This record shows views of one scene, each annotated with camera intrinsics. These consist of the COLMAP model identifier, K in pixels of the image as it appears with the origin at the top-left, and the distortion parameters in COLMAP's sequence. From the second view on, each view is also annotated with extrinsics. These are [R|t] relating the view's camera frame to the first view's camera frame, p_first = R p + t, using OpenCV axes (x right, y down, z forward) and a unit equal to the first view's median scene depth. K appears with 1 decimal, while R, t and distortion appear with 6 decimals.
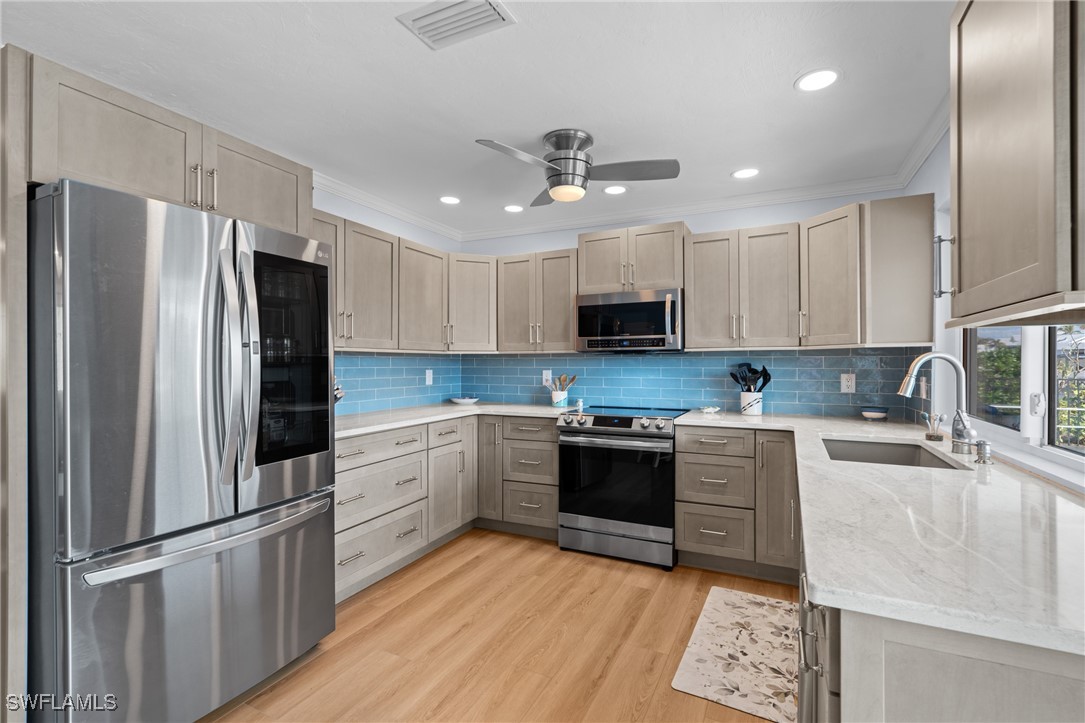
lens RADIAL K [[494.9, 0, 554.4], [0, 494.9, 361.5], [0, 0, 1]] dist [-0.006393, 0.002449]
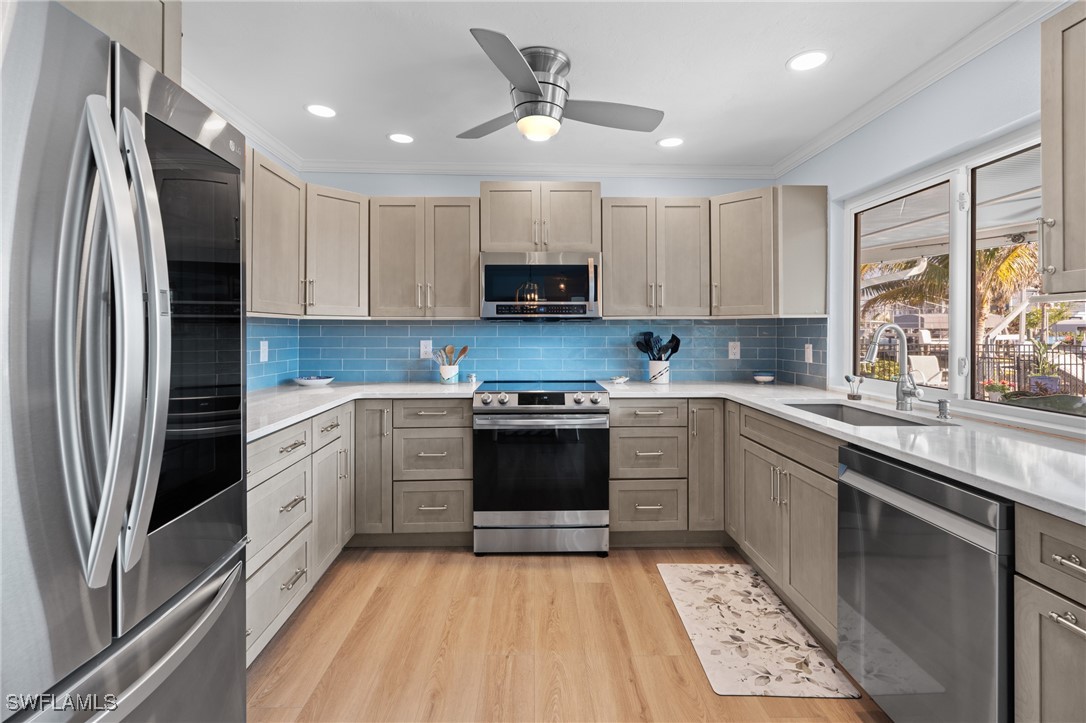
lens RADIAL K [[495.3, 0, 534.6], [0, 495.3, 330.4], [0, 0, 1]] dist [-0.006393, 0.002449]
pose [[0.888650, 0.002197, 0.458581, -0.310090], [-0.002532, 0.999997, 0.000116, 0.000336], [-0.458579, -0.001264, 0.888653, 0.235588]]
